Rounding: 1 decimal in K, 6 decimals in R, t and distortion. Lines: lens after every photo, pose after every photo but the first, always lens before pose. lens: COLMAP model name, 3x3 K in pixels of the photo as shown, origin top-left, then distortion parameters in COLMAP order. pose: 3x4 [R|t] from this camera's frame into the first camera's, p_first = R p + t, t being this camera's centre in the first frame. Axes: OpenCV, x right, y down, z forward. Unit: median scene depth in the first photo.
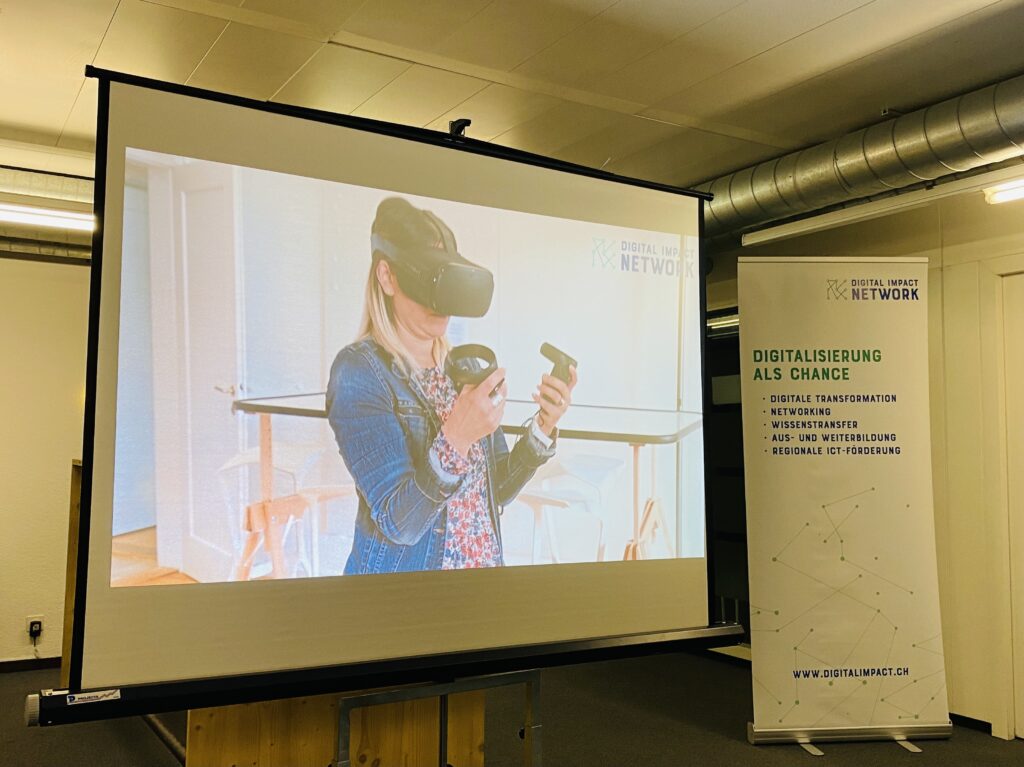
lens RADIAL K [[982.4, 0, 526.5], [0, 982.4, 371.4], [0, 0, 1]] dist [0.019757, -0.013159]
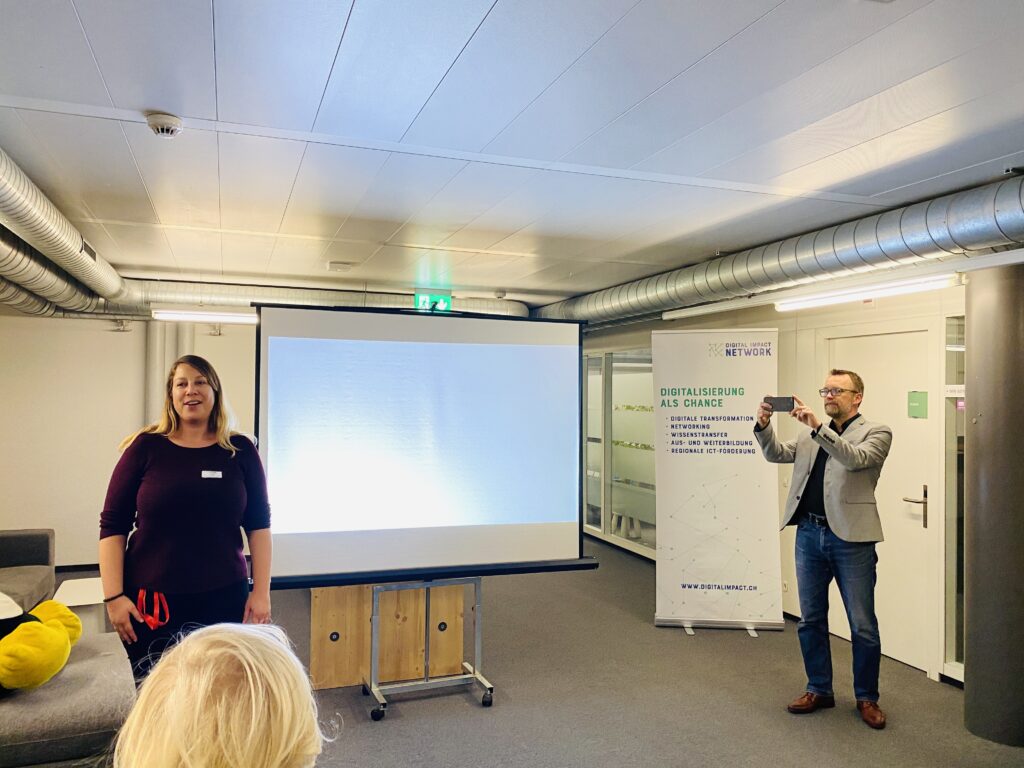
lens RADIAL K [[781.3, 0, 495.0], [0, 781.3, 382.4], [0, 0, 1]] dist [0.055596, -0.075601]
pose [[0.975770, -0.003254, -0.218775, 0.247579], [0.017608, 0.997814, 0.063695, -0.119028], [0.218090, -0.066004, 0.973694, -0.318857]]
